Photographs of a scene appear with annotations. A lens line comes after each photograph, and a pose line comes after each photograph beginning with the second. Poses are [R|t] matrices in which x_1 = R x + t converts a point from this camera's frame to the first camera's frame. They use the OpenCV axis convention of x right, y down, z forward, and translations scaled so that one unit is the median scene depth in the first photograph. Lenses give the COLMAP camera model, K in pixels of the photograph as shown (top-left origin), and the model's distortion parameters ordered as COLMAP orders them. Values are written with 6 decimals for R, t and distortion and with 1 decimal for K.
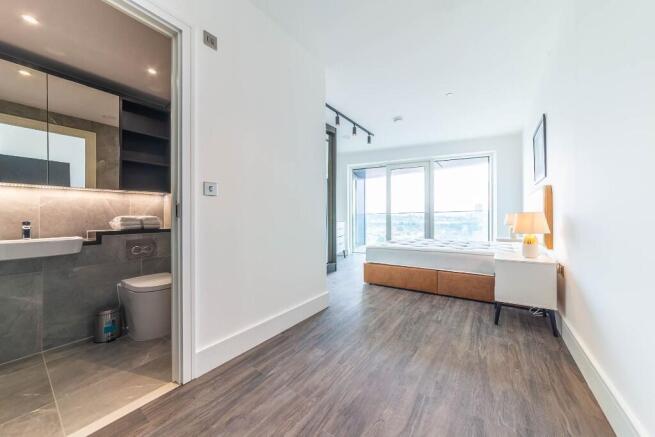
lens RADIAL K [[233.5, 0, 324.9], [0, 233.5, 216.0], [0, 0, 1]] dist [-0.023866, 0.010467]
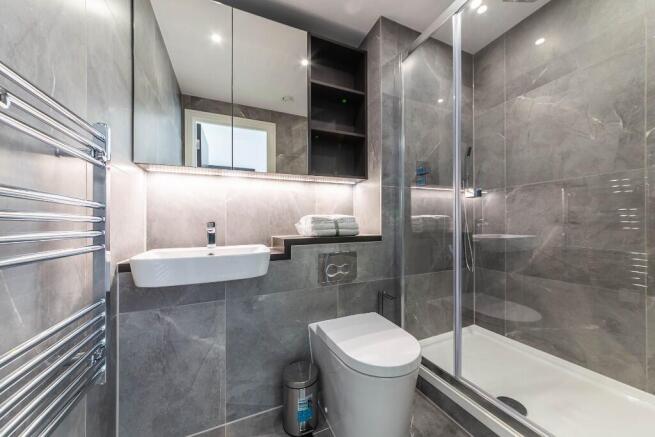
lens RADIAL K [[230.4, 0, 327.2], [0, 230.4, 222.0], [0, 0, 1]] dist [0.006628, 0.000078]
pose [[0.861425, -0.004252, -0.507867, -0.544397], [0.003112, 0.999990, -0.003093, 0.023780], [0.507875, 0.001083, 0.861430, 0.493019]]
